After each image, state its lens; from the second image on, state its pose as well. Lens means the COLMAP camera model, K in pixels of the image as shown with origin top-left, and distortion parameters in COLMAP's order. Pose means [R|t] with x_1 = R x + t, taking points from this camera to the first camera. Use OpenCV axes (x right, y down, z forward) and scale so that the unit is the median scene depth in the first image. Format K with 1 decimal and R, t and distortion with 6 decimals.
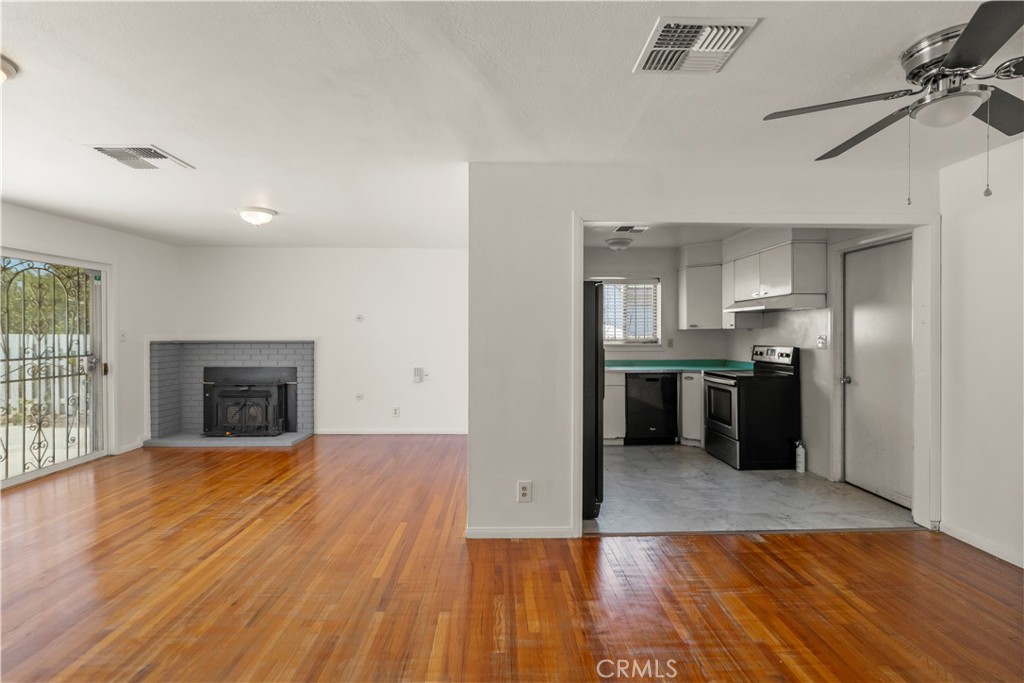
lens RADIAL K [[481.8, 0, 511.0], [0, 481.8, 337.8], [0, 0, 1]] dist [-0.015751, 0.005439]
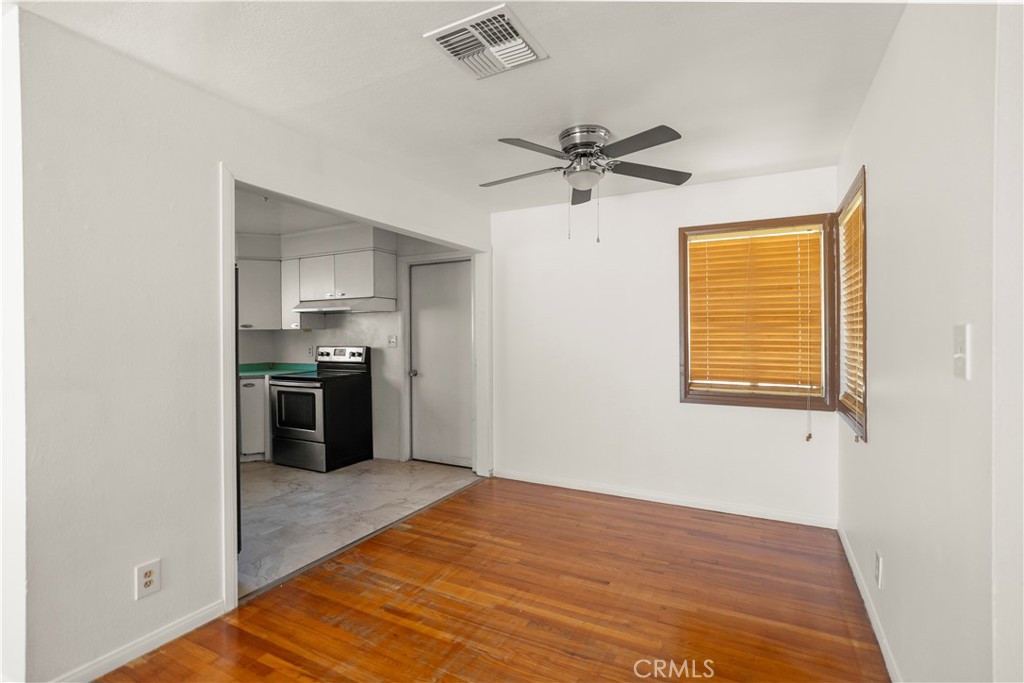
lens RADIAL K [[481.8, 0, 511.8], [0, 481.8, 339.0], [0, 0, 1]] dist [-0.015751, 0.005439]
pose [[0.489694, -0.005668, 0.871876, -0.205466], [0.010358, 0.999946, 0.000683, 0.005245], [-0.871833, 0.008697, 0.489727, 0.193389]]
